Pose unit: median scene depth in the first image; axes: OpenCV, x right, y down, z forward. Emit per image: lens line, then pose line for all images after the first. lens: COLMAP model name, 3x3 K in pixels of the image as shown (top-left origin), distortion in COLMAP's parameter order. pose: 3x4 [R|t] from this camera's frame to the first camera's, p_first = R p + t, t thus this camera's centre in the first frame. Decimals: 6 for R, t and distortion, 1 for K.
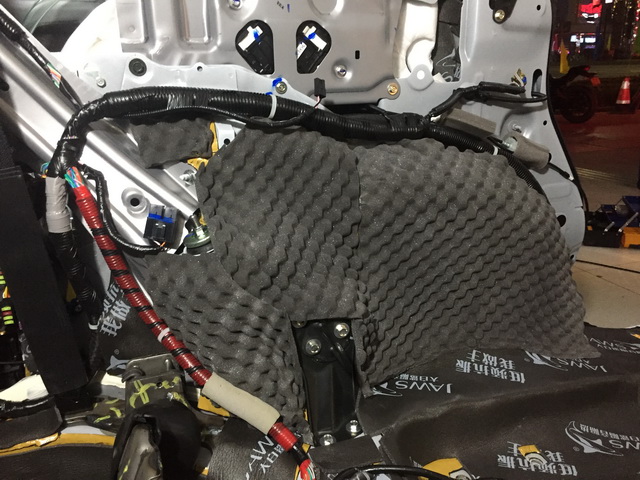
lens RADIAL K [[542.6, 0, 320.3], [0, 542.6, 245.1], [0, 0, 1]] dist [0.078598, -0.107862]
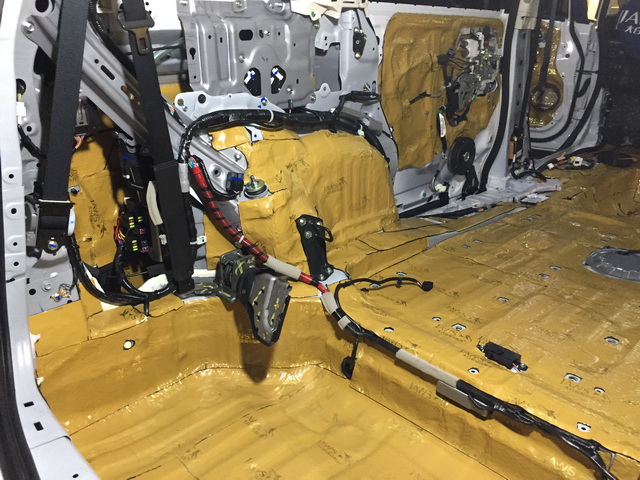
lens RADIAL K [[542.6, 0, 323.5], [0, 542.6, 241.5], [0, 0, 1]] dist [0.078598, -0.107862]
pose [[0.904779, -0.148807, 0.399038, -0.694253], [0.108018, 0.986515, 0.122967, -0.030145], [-0.411955, -0.068154, 0.908652, -0.784405]]
